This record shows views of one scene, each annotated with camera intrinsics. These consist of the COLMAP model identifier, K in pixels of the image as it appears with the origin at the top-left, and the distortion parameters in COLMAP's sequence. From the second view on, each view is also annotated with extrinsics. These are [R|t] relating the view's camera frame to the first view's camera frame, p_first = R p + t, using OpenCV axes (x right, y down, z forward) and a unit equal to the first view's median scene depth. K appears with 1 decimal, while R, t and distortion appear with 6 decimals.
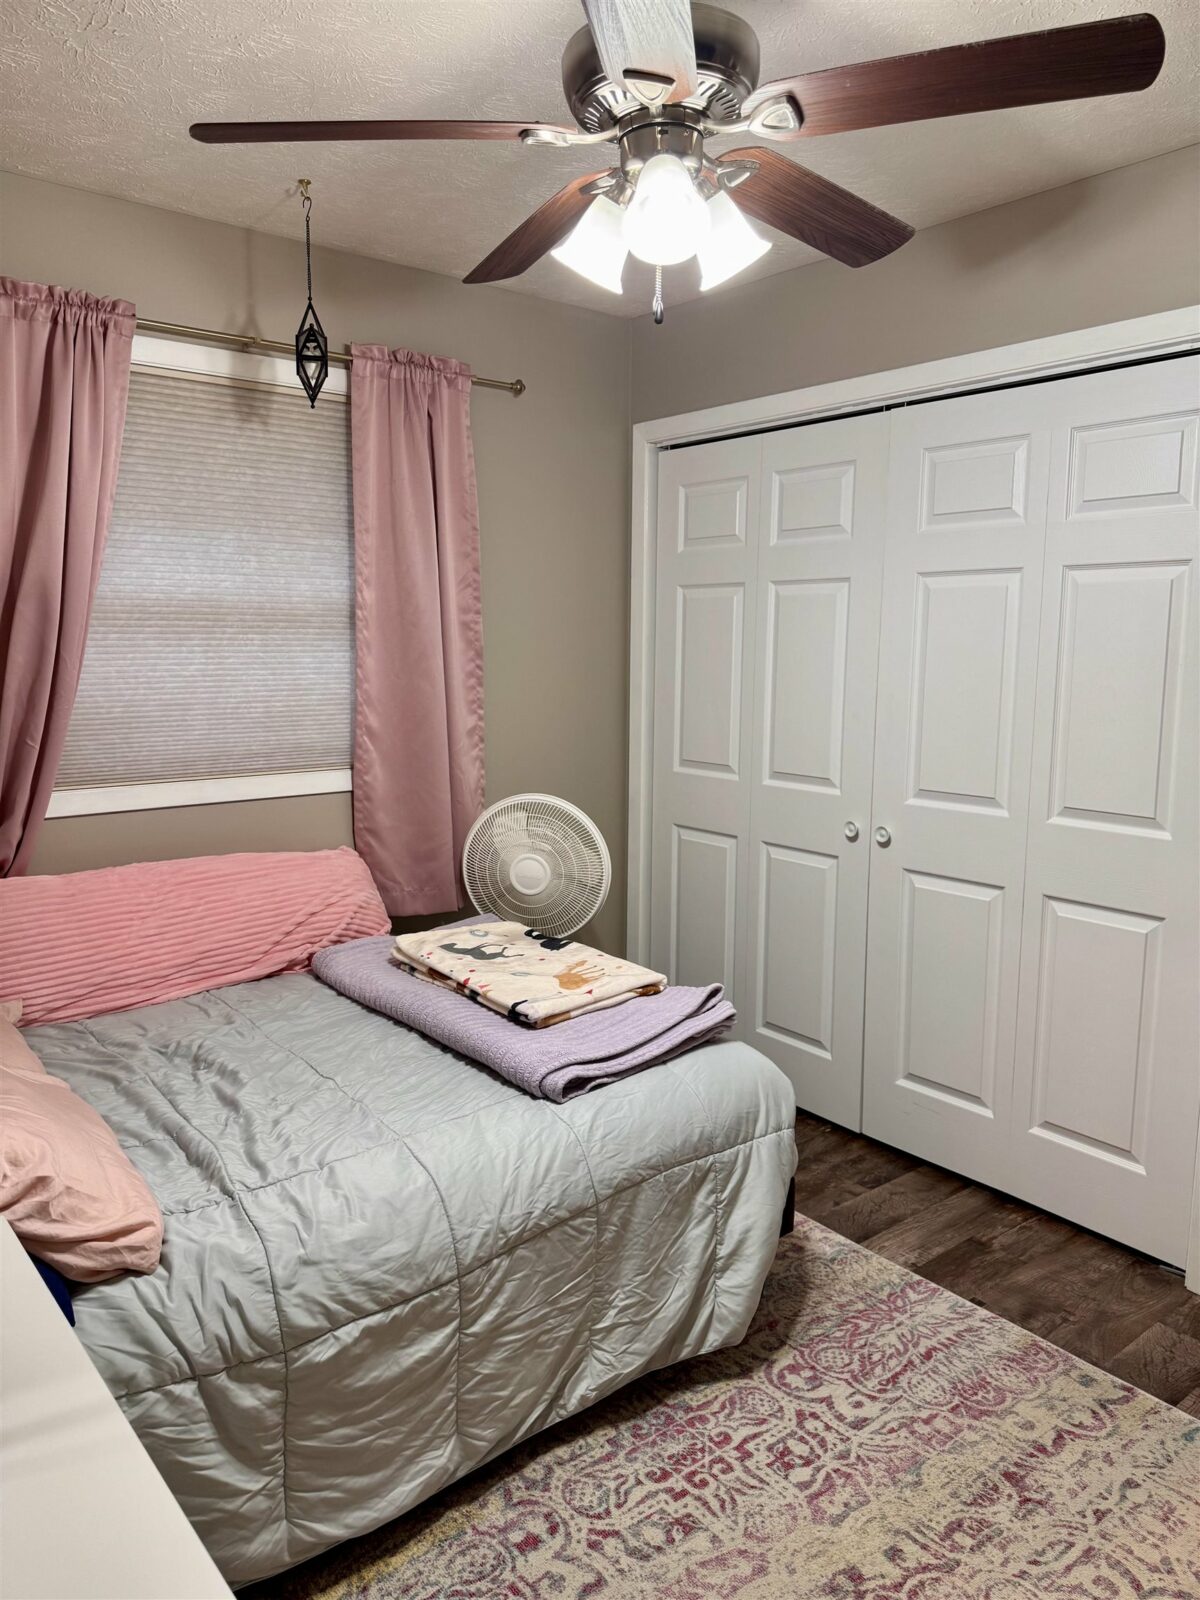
lens RADIAL K [[1144.7, 0, 604.1], [0, 1144.7, 779.4], [0, 0, 1]] dist [0.043111, -0.021765]
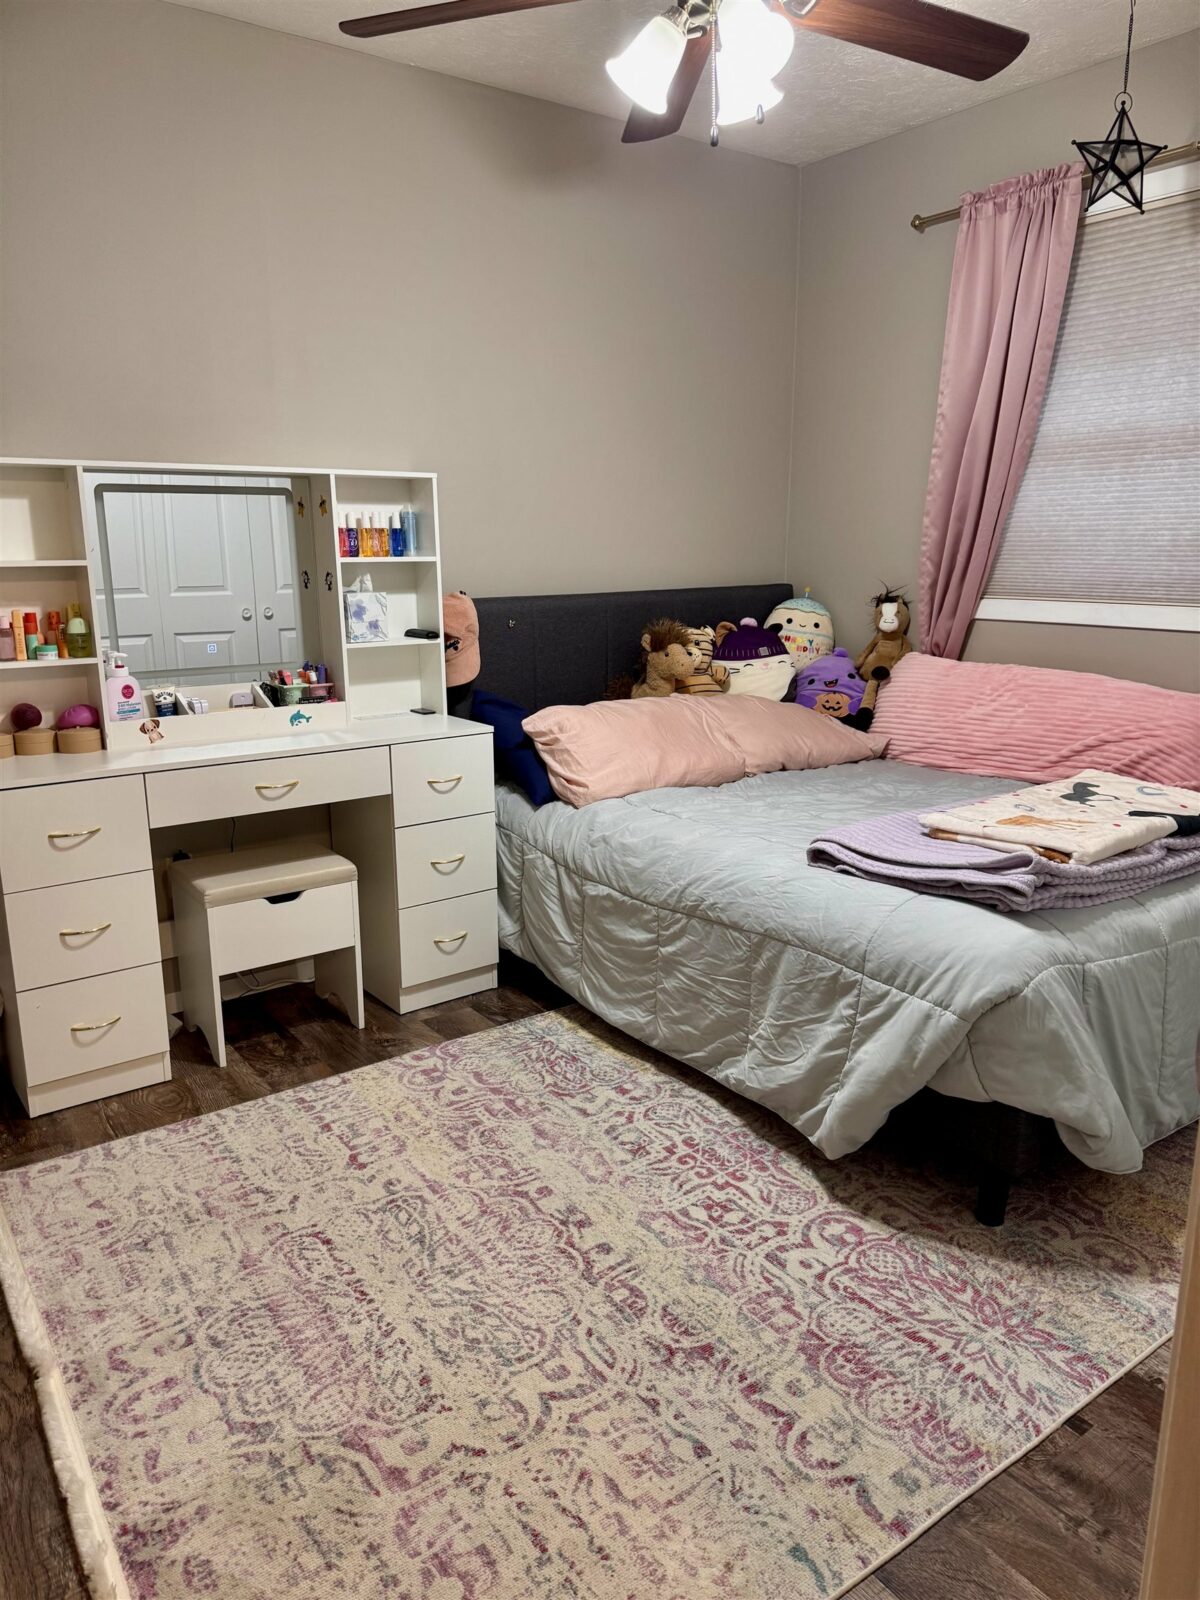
lens RADIAL K [[1144.7, 0, 604.1], [0, 1144.7, 779.4], [0, 0, 1]] dist [0.043111, -0.021765]
pose [[-0.058050, 0.200620, -0.977948, 1.092407], [-0.126813, 0.970182, 0.206554, -0.004426], [0.990227, 0.136007, -0.030878, 0.850387]]
